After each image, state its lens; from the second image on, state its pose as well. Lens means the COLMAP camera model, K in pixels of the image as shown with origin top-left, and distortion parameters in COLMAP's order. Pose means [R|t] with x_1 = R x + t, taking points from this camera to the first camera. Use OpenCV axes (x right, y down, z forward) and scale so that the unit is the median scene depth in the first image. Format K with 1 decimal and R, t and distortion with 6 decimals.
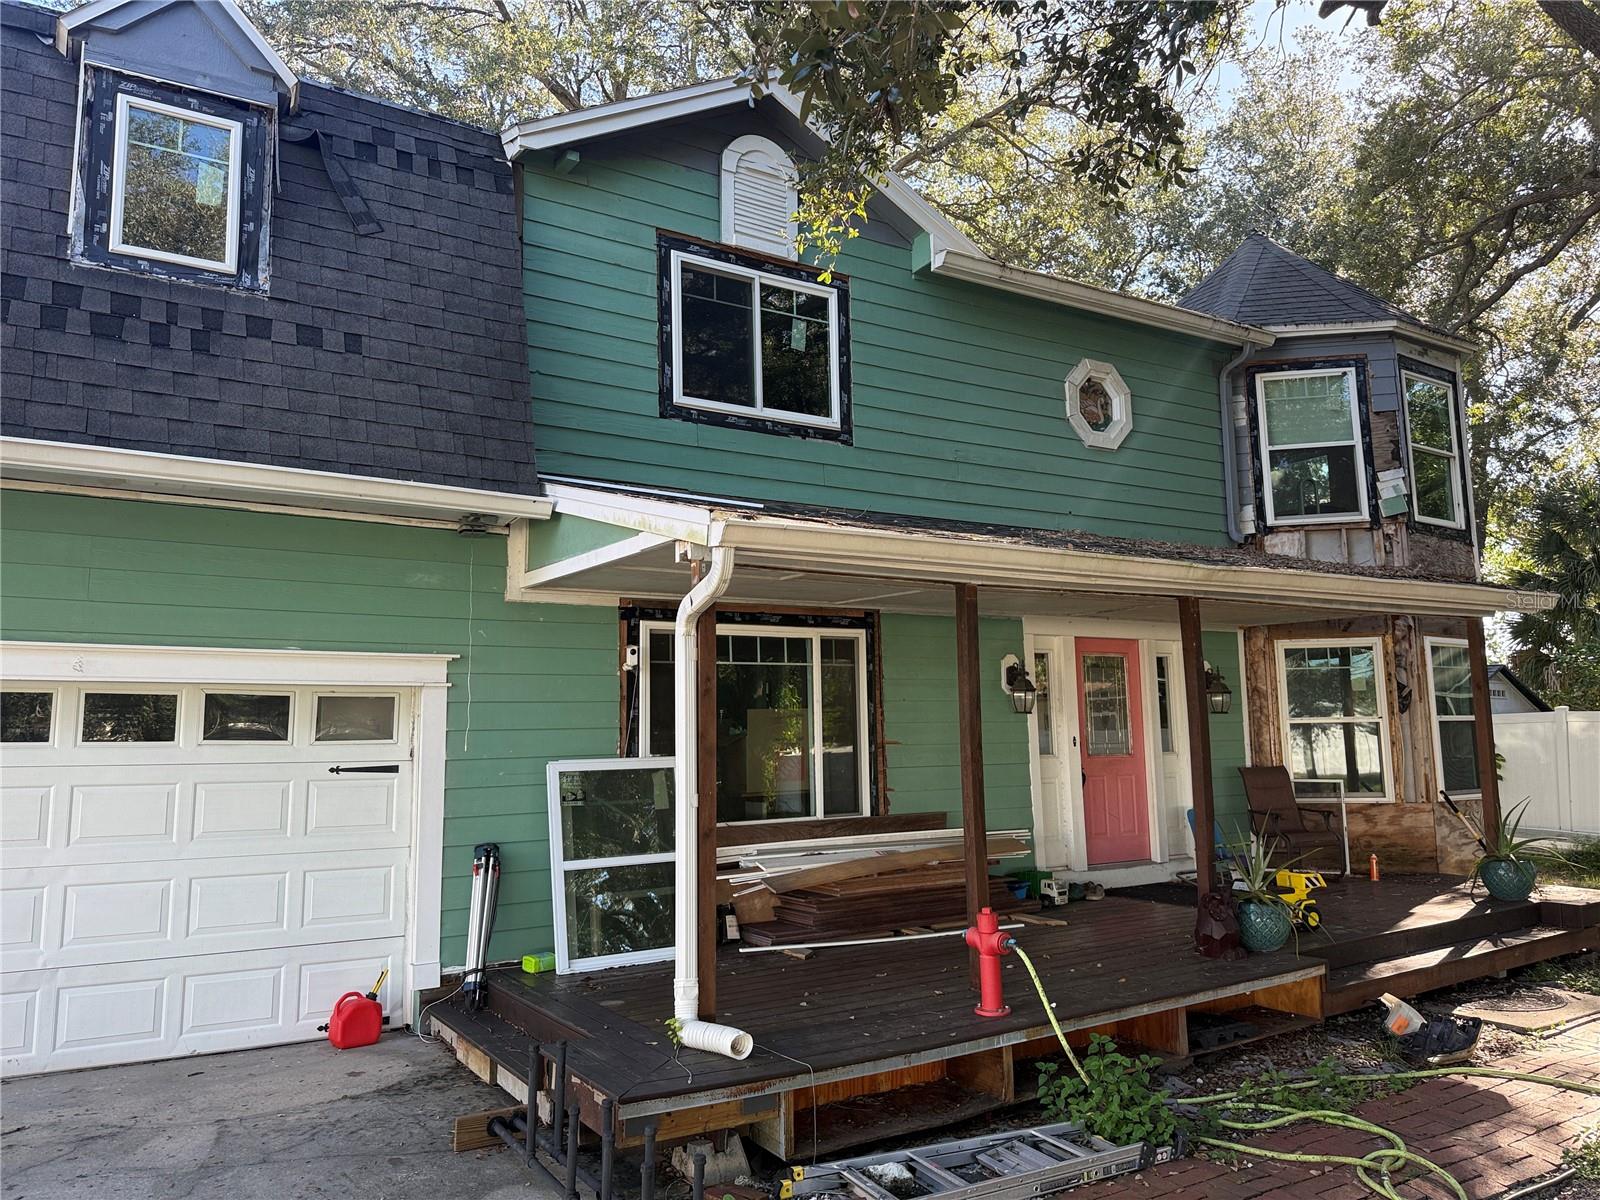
lens RADIAL K [[1126.4, 0, 820.5], [0, 1126.4, 596.6], [0, 0, 1]] dist [0.074915, -0.090856]
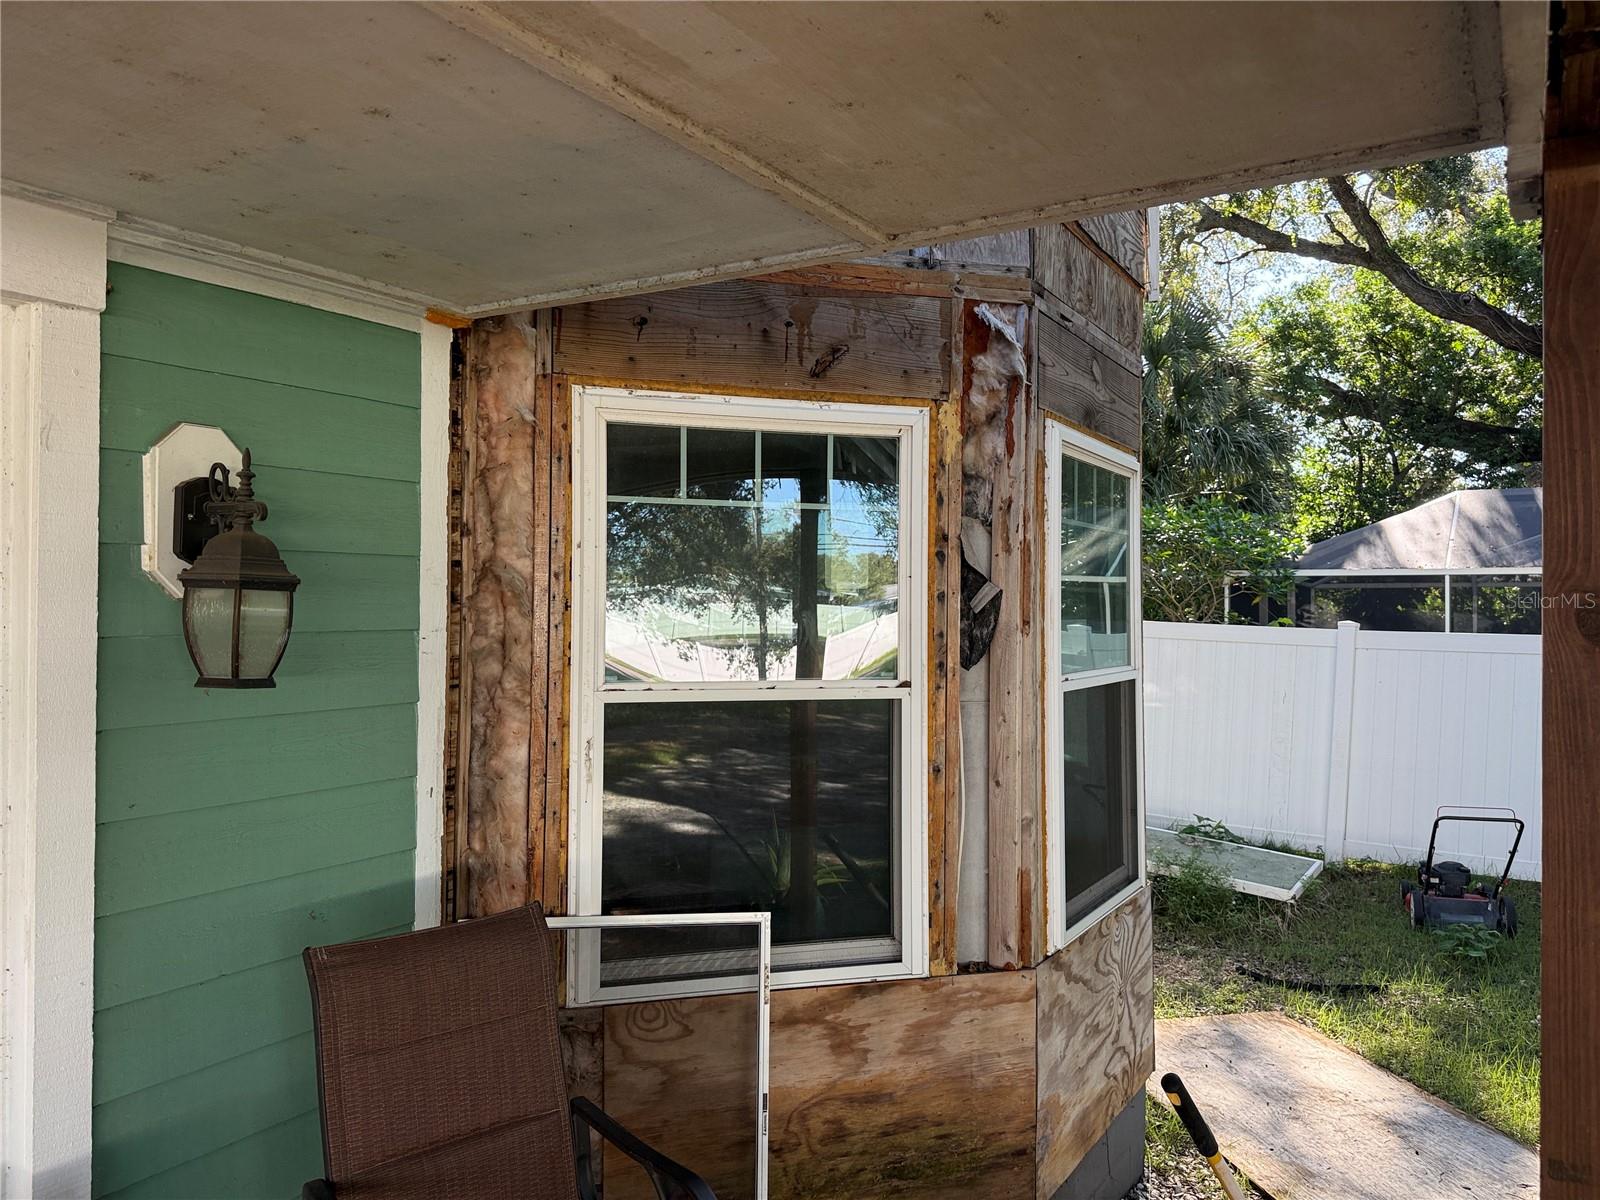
lens RADIAL K [[1126.4, 0, 827.0], [0, 1126.4, 582.5], [0, 0, 1]] dist [0.074915, -0.090856]
pose [[0.899469, 0.029973, 0.435955, 0.429900], [-0.074605, 0.993531, 0.085617, 0.070937], [-0.430569, -0.109534, 0.895887, 0.934685]]
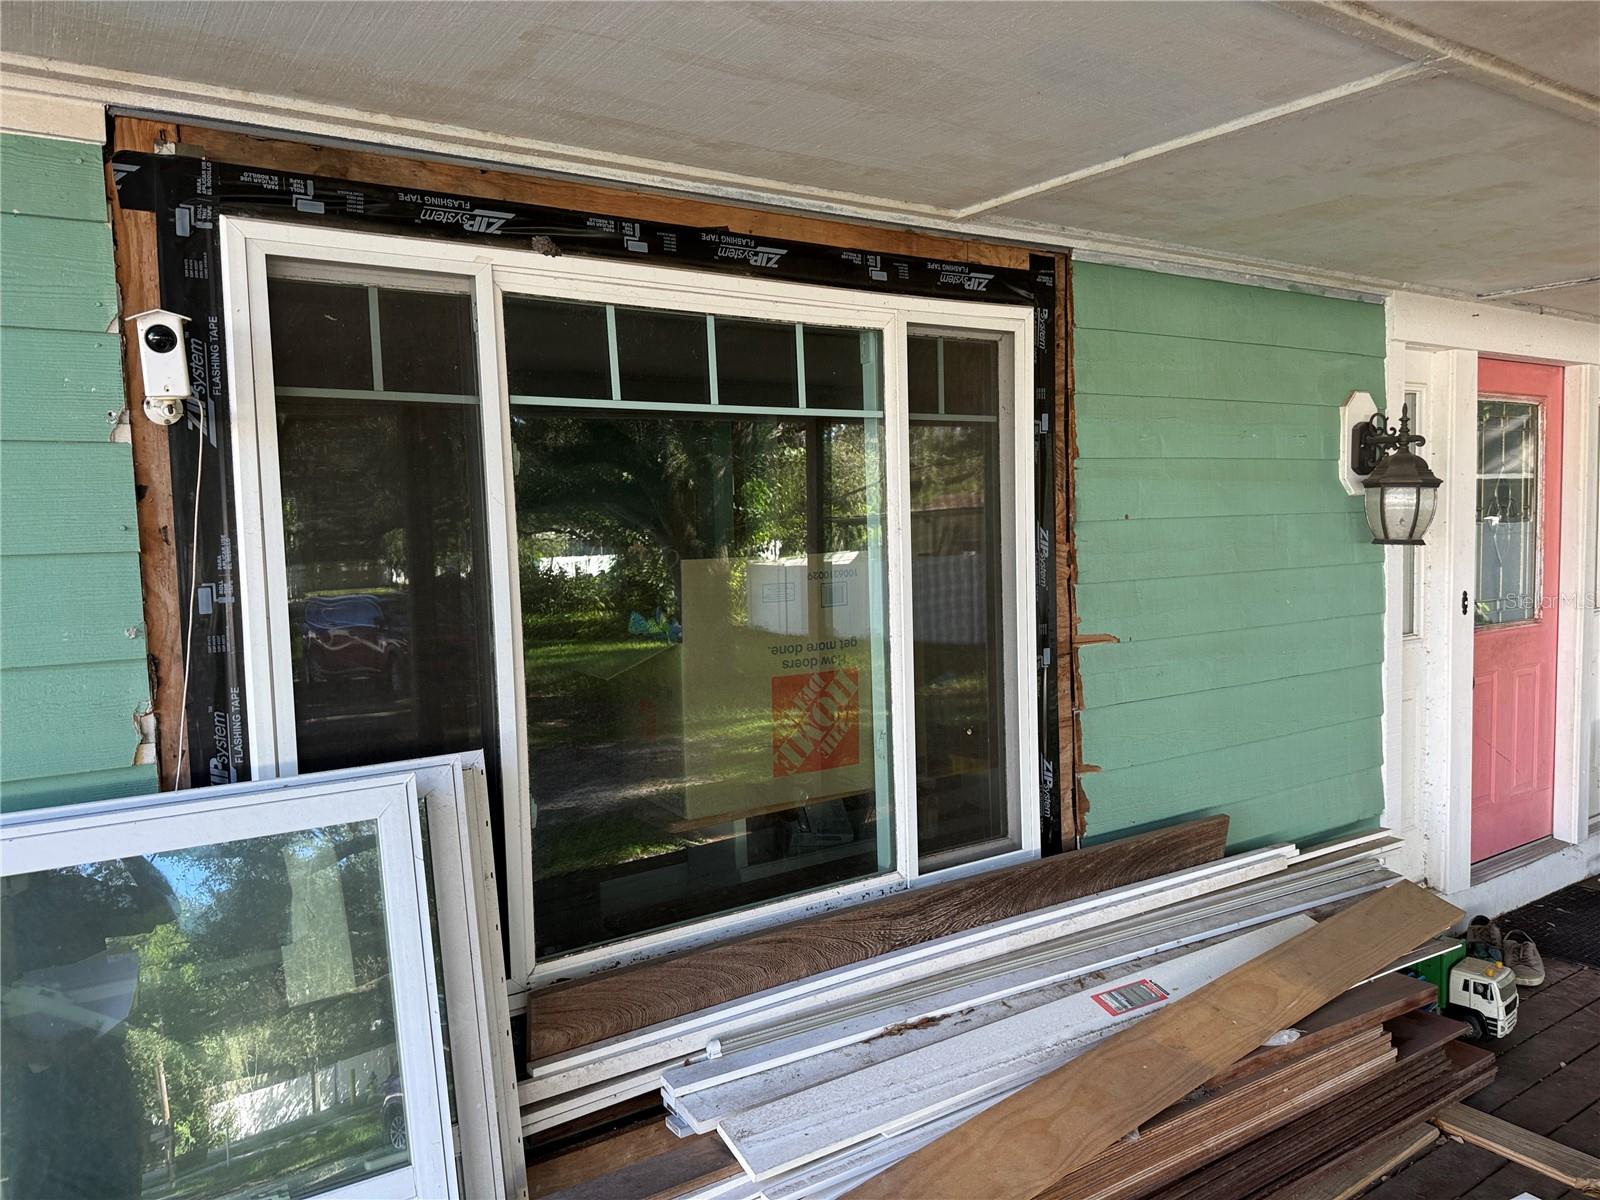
lens RADIAL K [[1126.4, 0, 804.9], [0, 1126.4, 610.5], [0, 0, 1]] dist [0.074915, -0.090856]
pose [[0.999616, -0.014071, 0.023855, -0.036359], [0.009251, 0.981488, 0.191300, 0.051307], [-0.026105, -0.191006, 0.981242, 0.650129]]
